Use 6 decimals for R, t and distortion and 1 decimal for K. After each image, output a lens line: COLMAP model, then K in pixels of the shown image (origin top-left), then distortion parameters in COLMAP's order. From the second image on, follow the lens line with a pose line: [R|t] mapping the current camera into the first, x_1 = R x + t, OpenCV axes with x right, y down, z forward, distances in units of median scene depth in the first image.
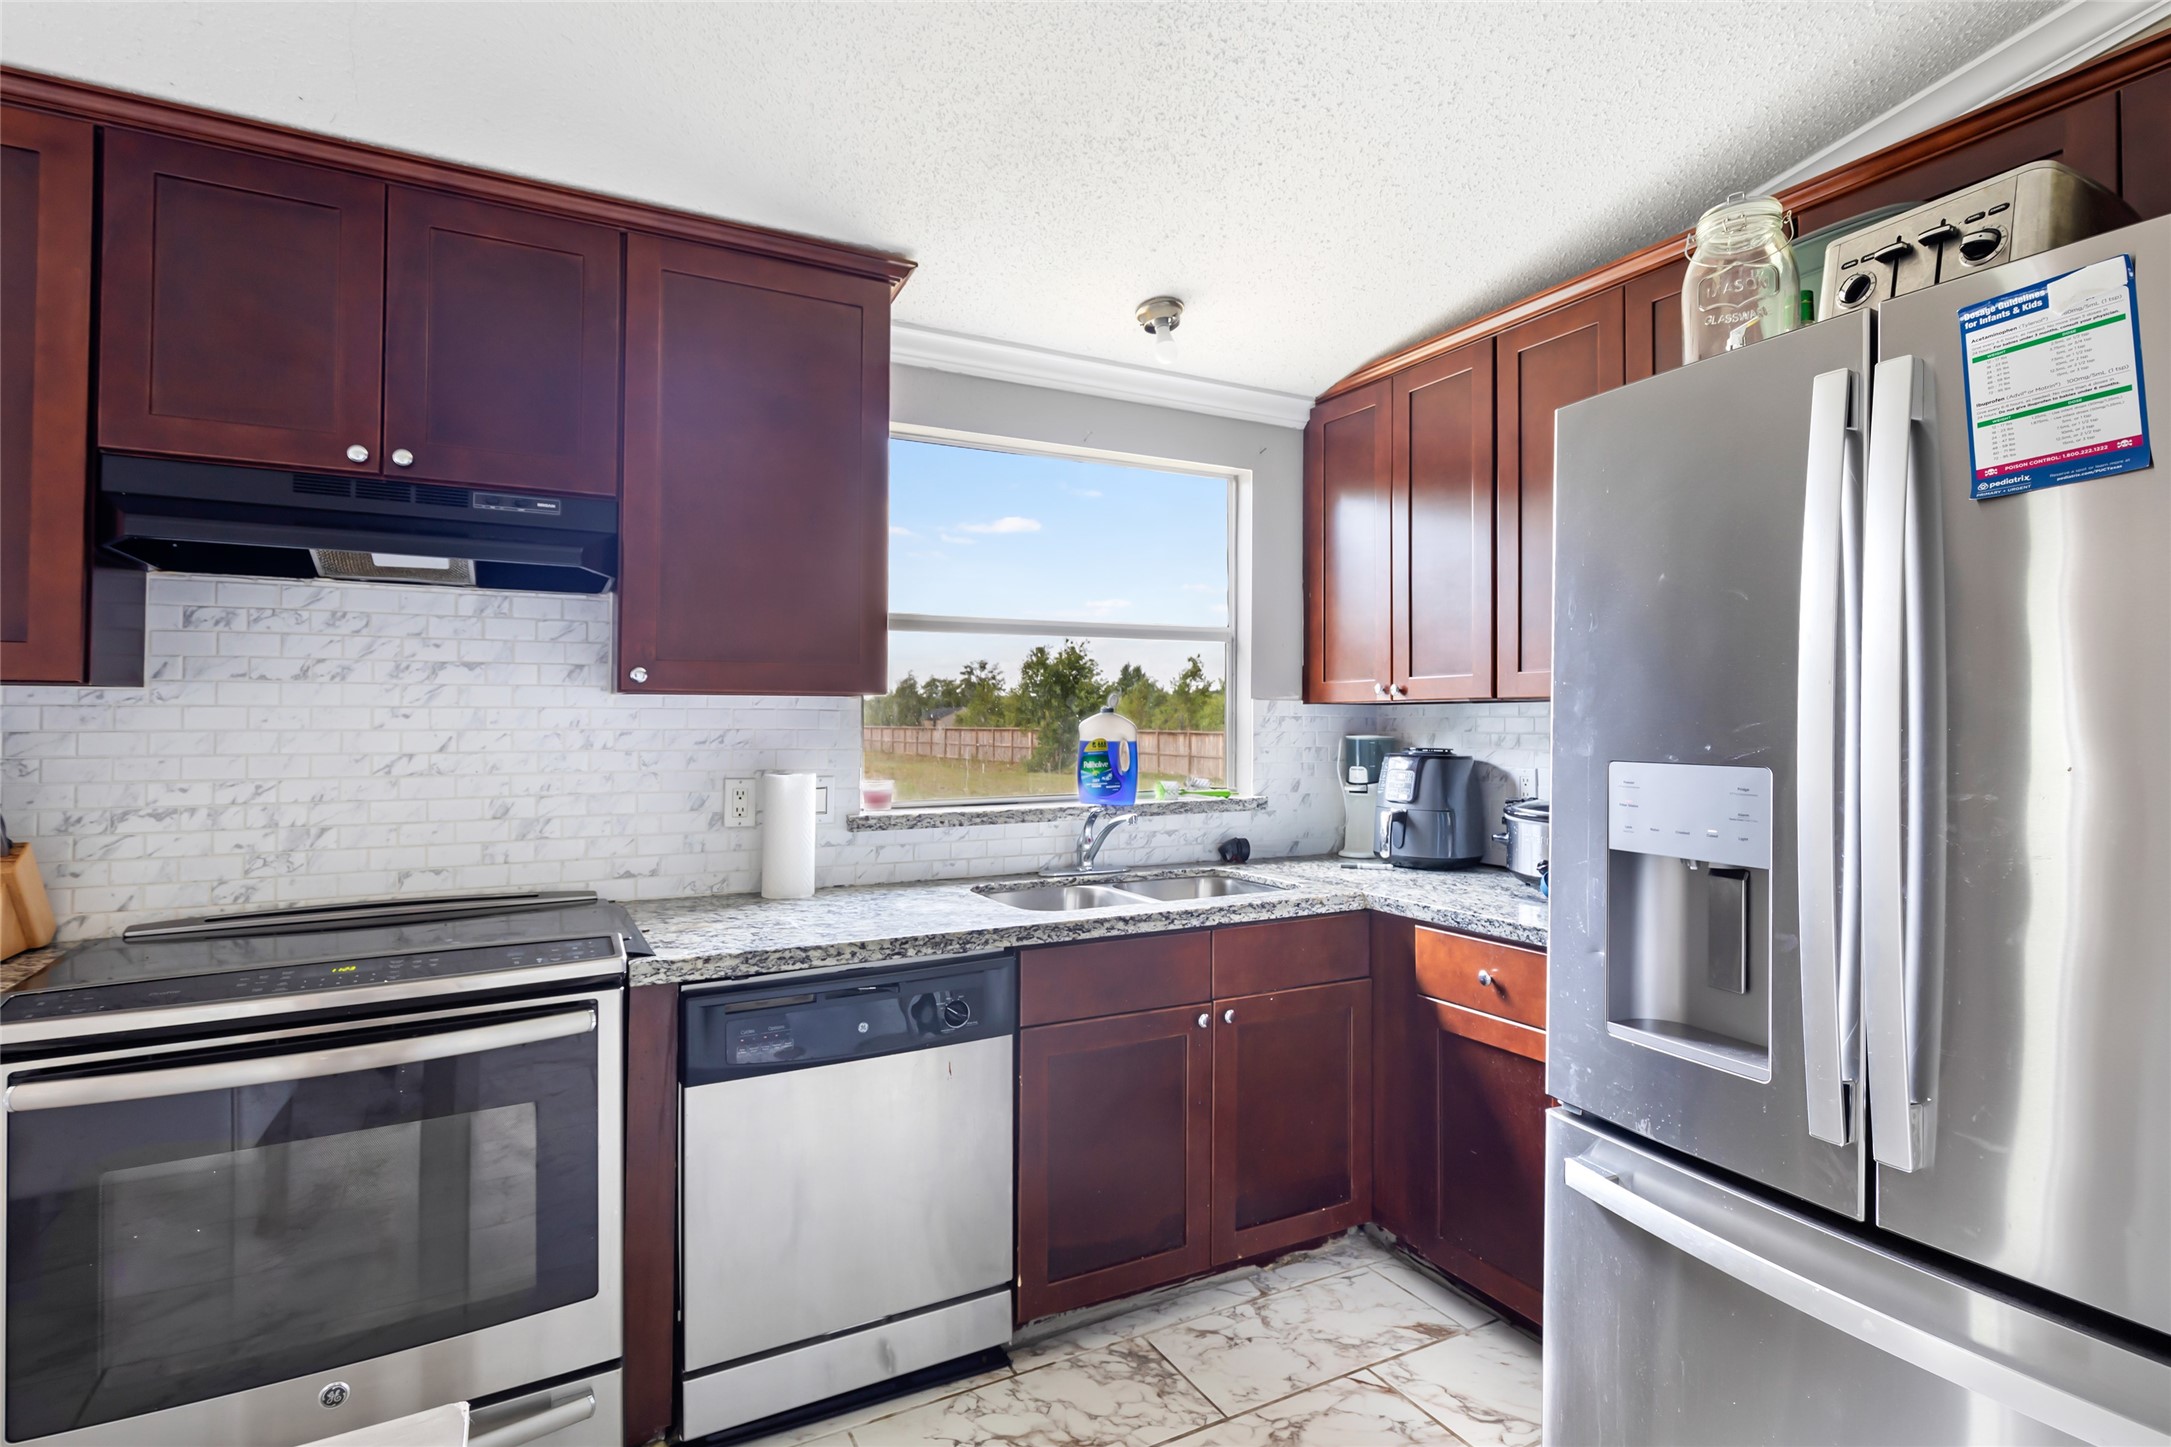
lens RADIAL K [[1050.7, 0, 1058.7], [0, 1050.7, 695.6], [0, 0, 1]] dist [0.002343, 0.001808]
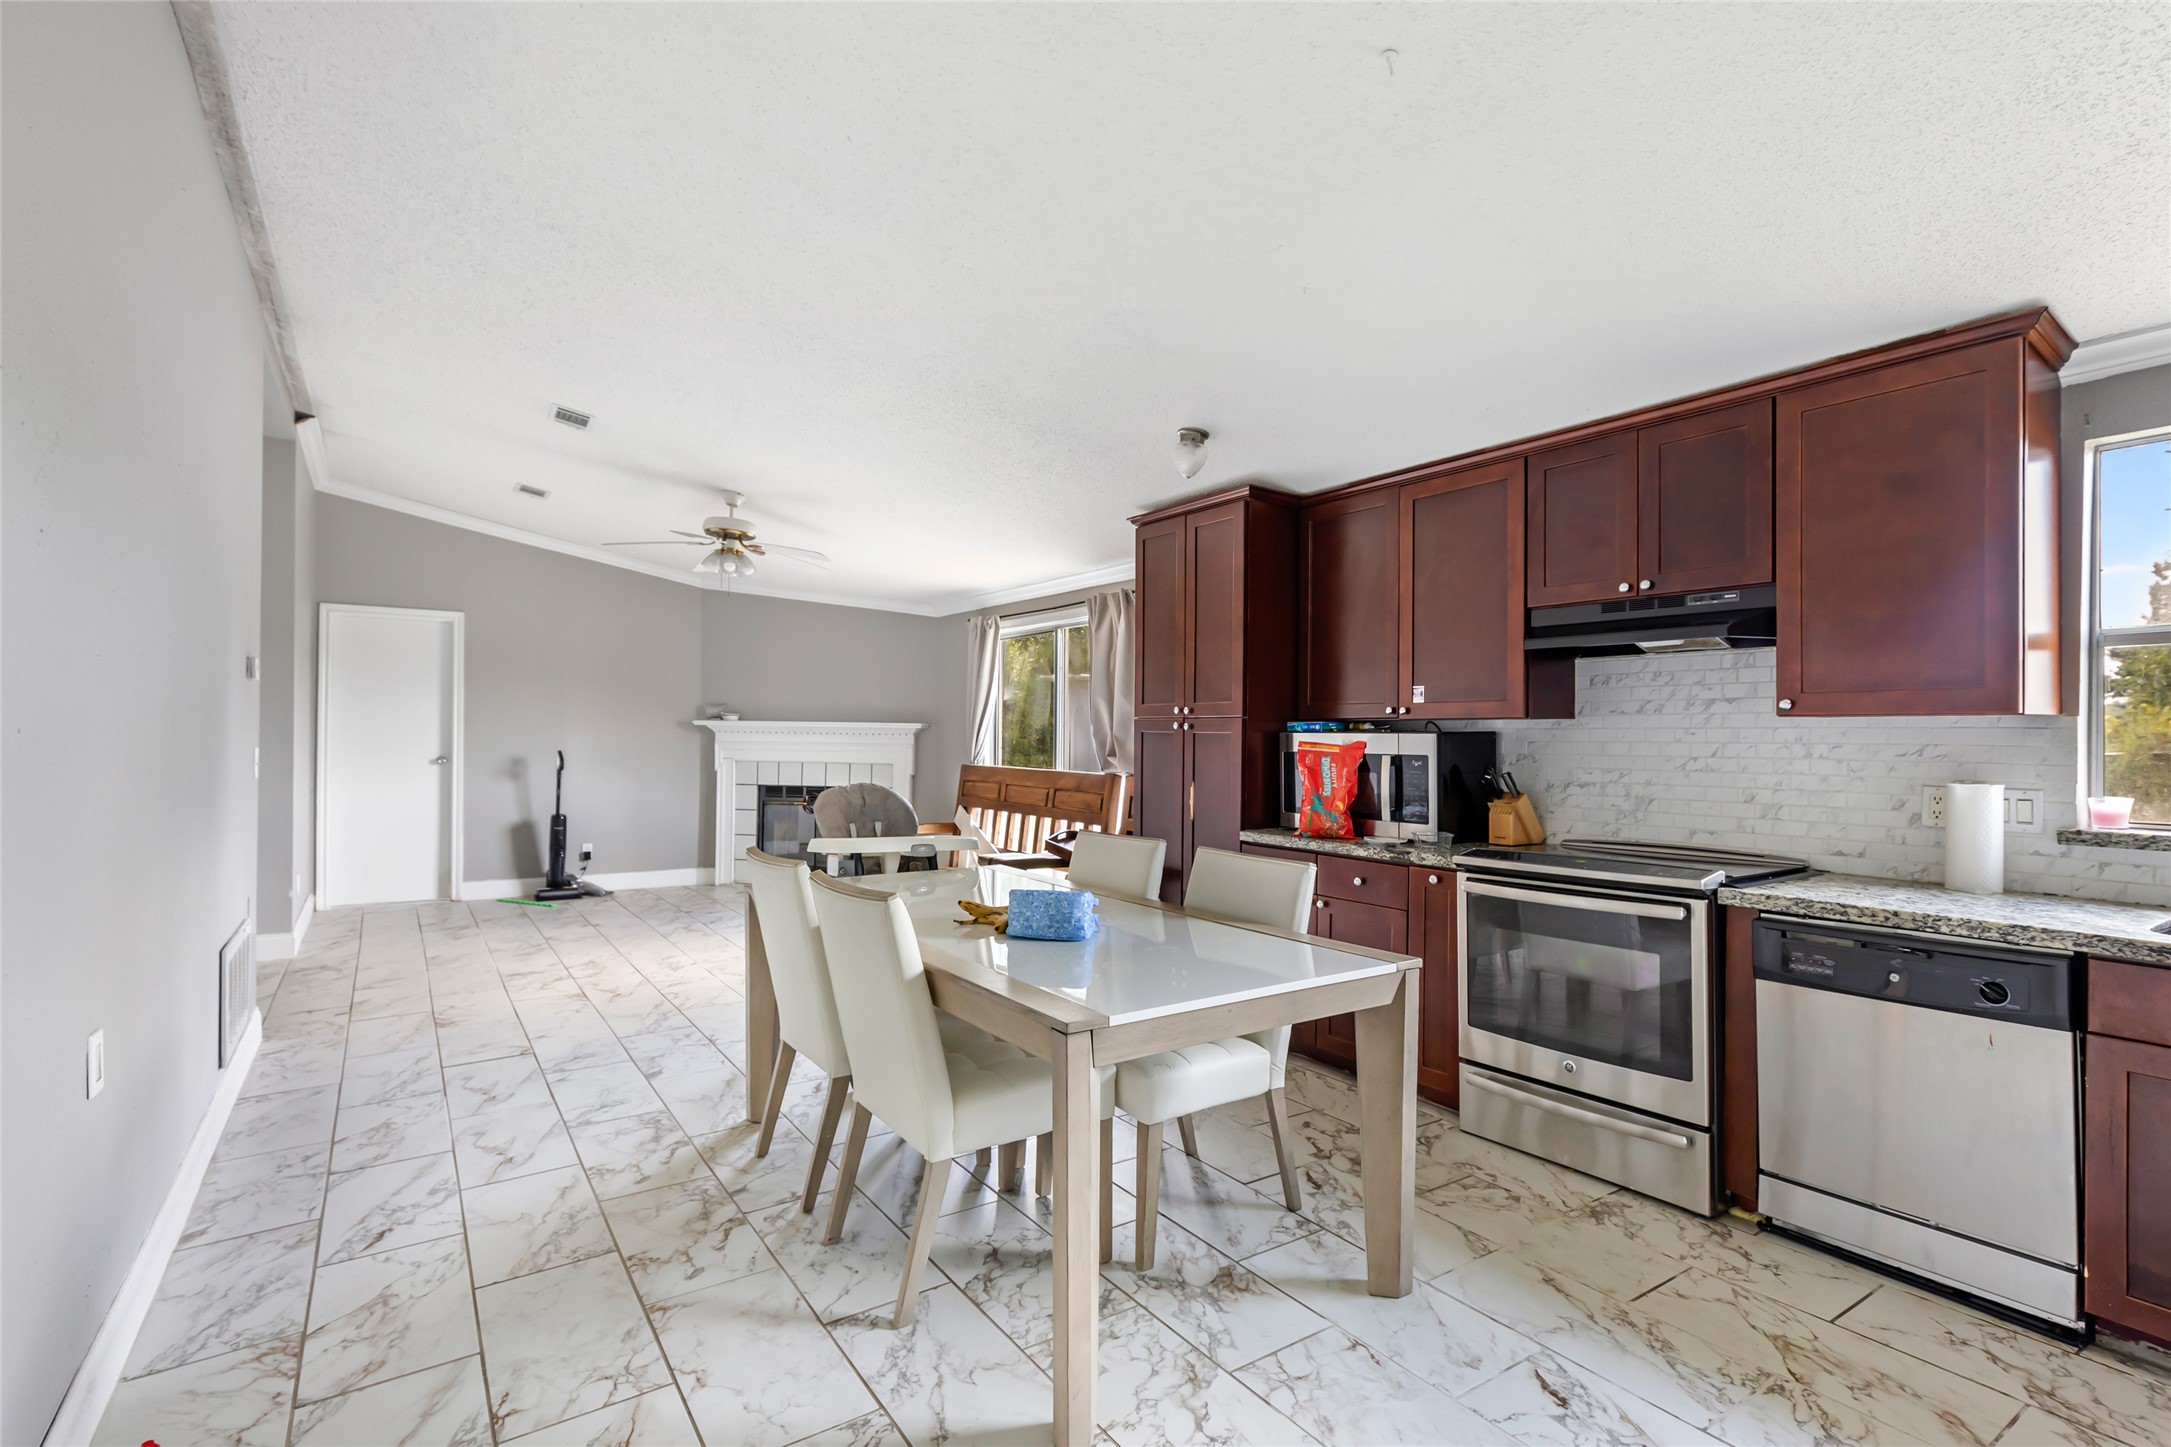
lens RADIAL K [[1050.7, 0, 1103.9], [0, 1050.7, 733.5], [0, 0, 1]] dist [0.002343, 0.001808]
pose [[0.117033, -0.003370, -0.993122, 0.880769], [0.015854, 0.999873, -0.001525, 0.007136], [0.993002, -0.015566, 0.117071, -0.083932]]
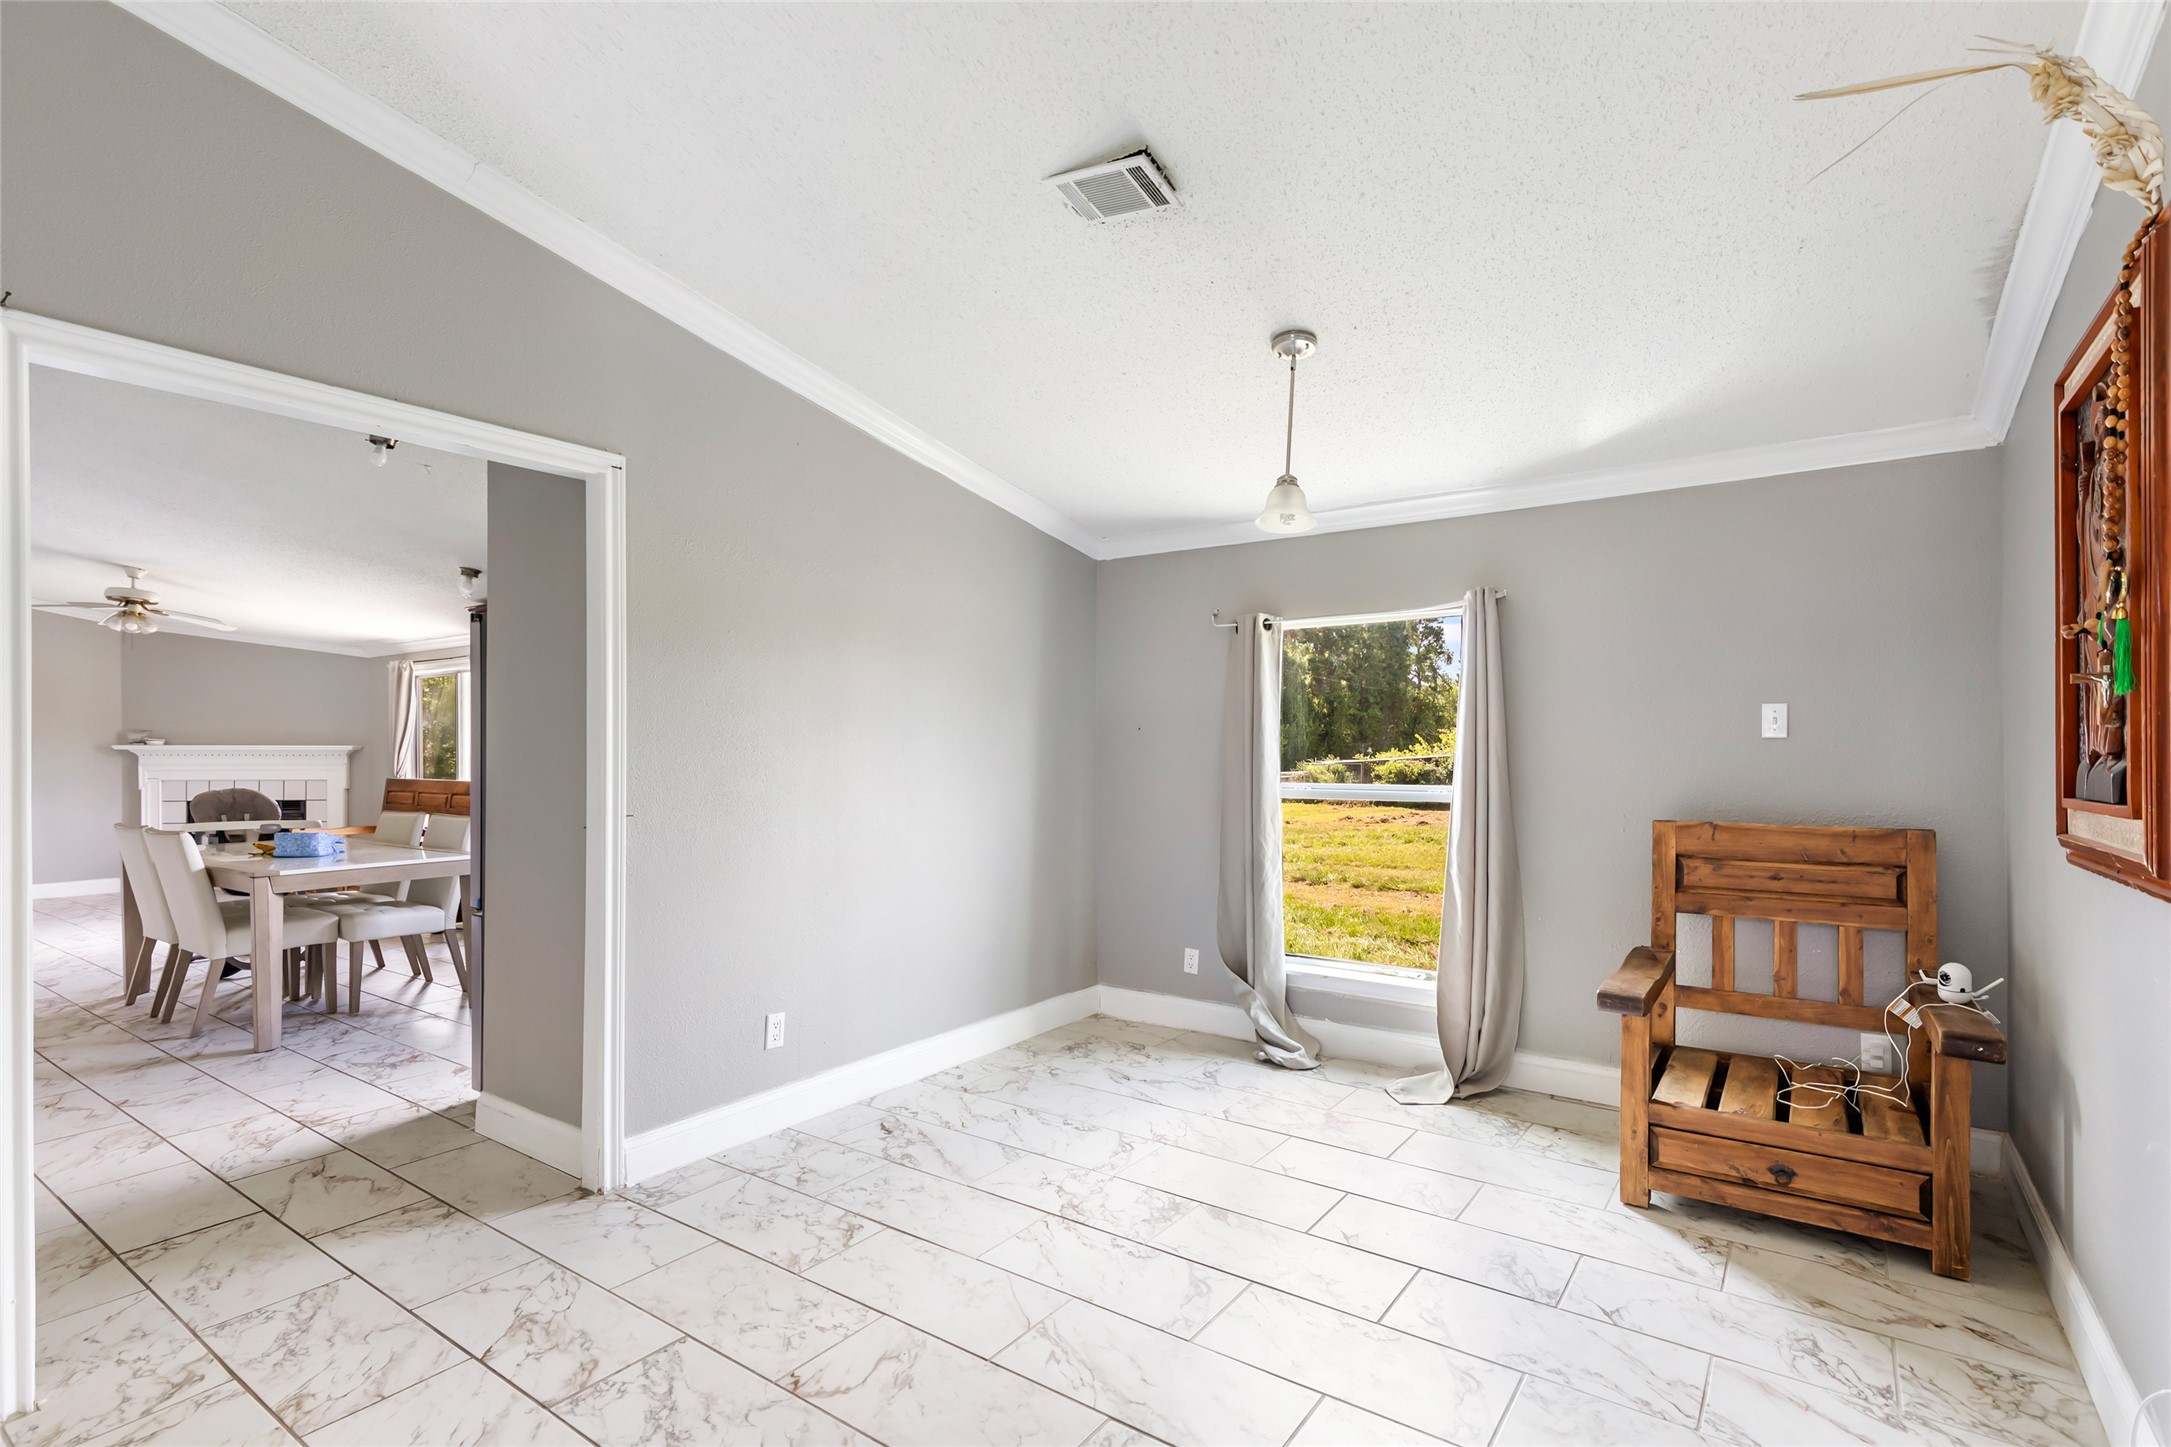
lens RADIAL K [[1050.7, 0, 1115.2], [0, 1050.7, 750.7], [0, 0, 1]] dist [0.002343, 0.001808]
pose [[0.462812, -0.005171, -0.886441, 2.696873], [0.028789, 0.999543, 0.009200, 0.031395], [0.885989, -0.029778, 0.462749, 0.548227]]
